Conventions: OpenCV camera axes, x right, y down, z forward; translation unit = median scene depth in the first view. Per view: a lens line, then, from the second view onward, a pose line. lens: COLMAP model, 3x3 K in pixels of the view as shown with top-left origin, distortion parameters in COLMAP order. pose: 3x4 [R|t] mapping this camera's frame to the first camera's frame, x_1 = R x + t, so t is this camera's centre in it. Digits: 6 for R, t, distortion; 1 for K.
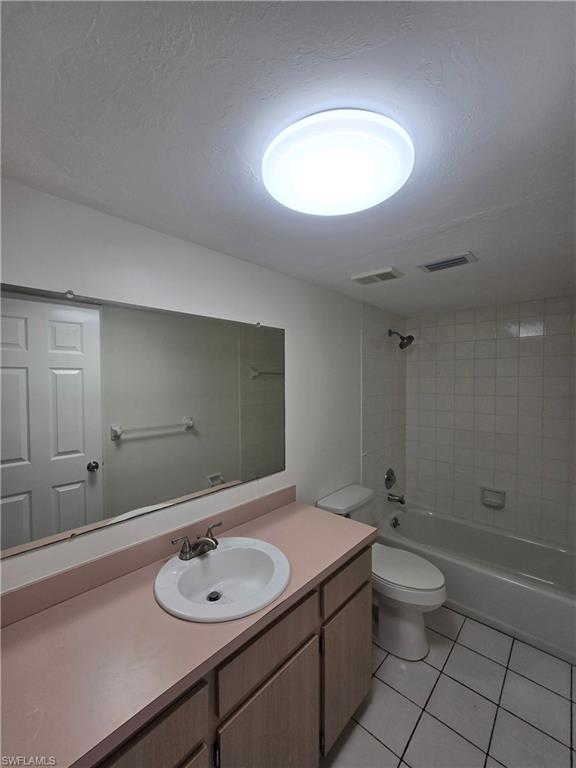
lens RADIAL K [[314.3, 0, 292.7], [0, 314.3, 385.4], [0, 0, 1]] dist [-0.002338, -0.000710]
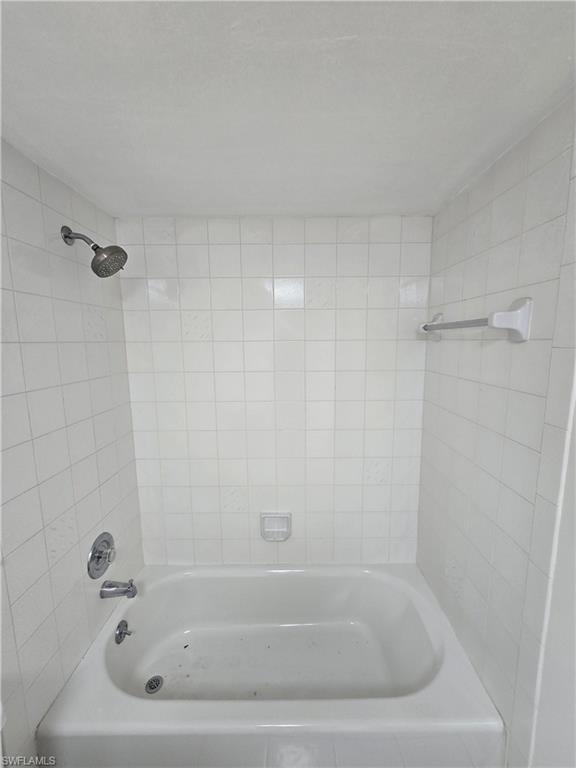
lens RADIAL K [[314.3, 0, 292.7], [0, 314.3, 385.4], [0, 0, 1]] dist [-0.002338, -0.000710]
pose [[0.737727, -0.095628, 0.668292, 0.233805], [0.019962, 0.992574, 0.119994, -0.013820], [-0.674804, -0.075182, 0.734158, 0.479012]]
